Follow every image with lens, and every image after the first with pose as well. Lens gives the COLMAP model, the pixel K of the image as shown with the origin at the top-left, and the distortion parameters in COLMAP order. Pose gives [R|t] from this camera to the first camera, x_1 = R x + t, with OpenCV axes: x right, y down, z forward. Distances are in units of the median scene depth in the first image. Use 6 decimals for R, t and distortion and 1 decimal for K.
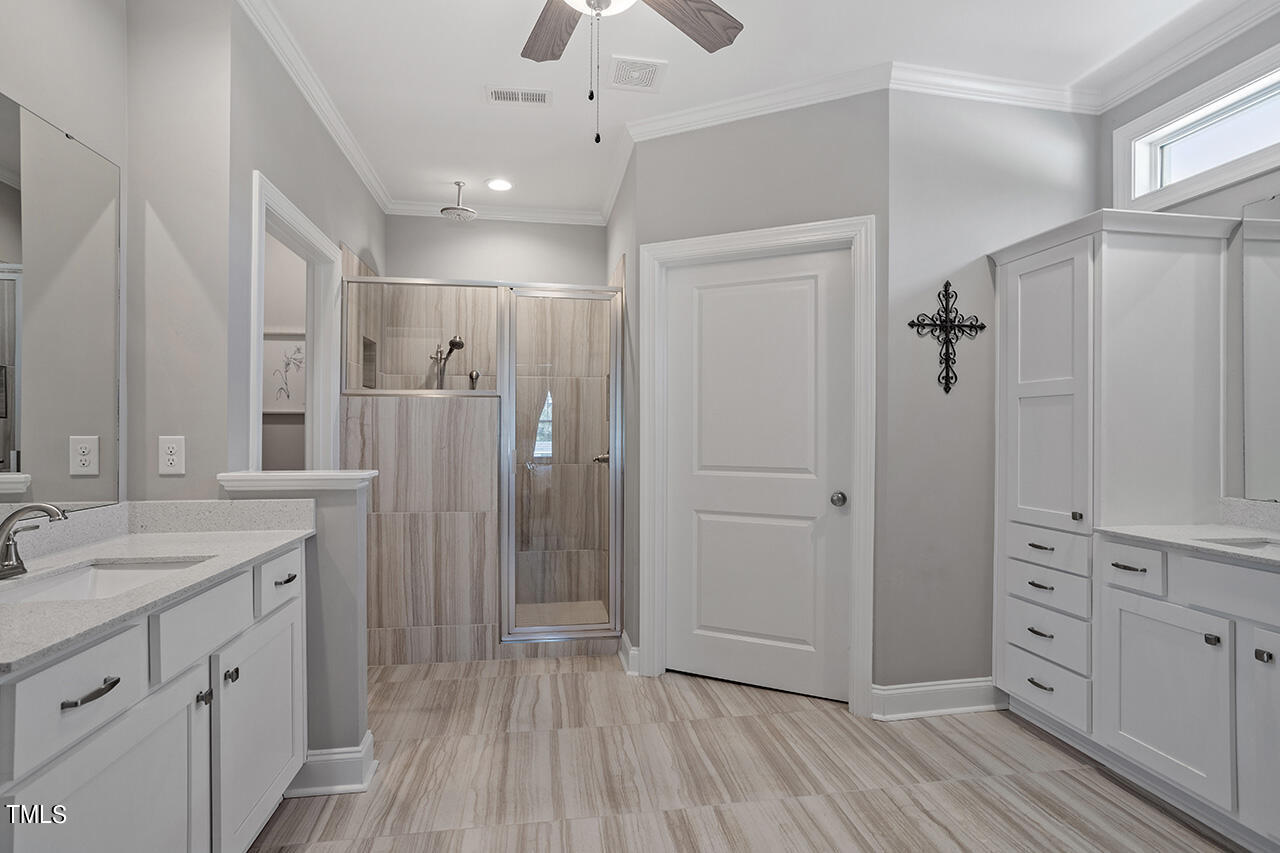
lens RADIAL K [[616.5, 0, 637.5], [0, 616.5, 408.3], [0, 0, 1]] dist [-0.046389, 0.025920]
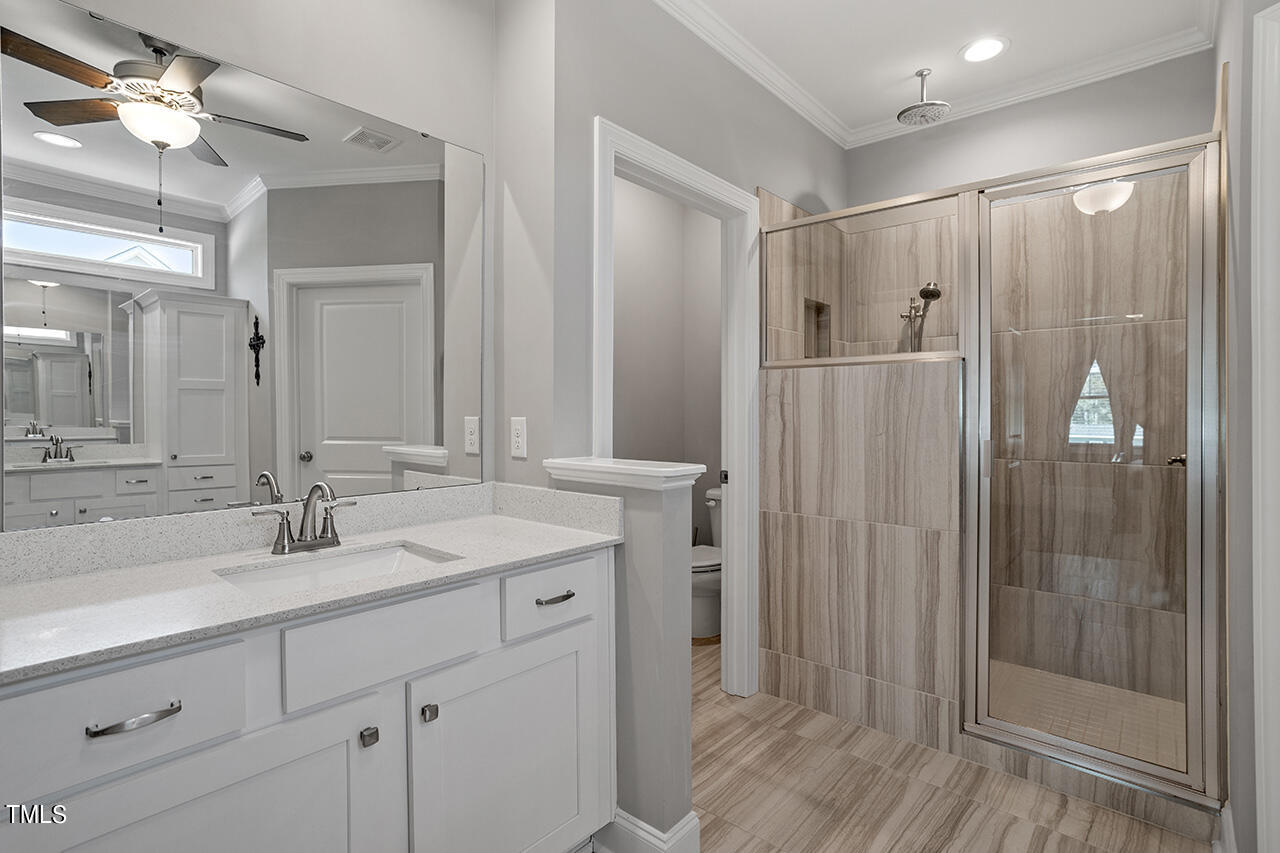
lens RADIAL K [[616.5, 0, 637.5], [0, 616.5, 408.3], [0, 0, 1]] dist [-0.046389, 0.025920]
pose [[0.629938, -0.007483, -0.776609, 0.066109], [0.030886, 0.999404, 0.015423, 0.014205], [0.776031, -0.033702, 0.629794, 0.336536]]
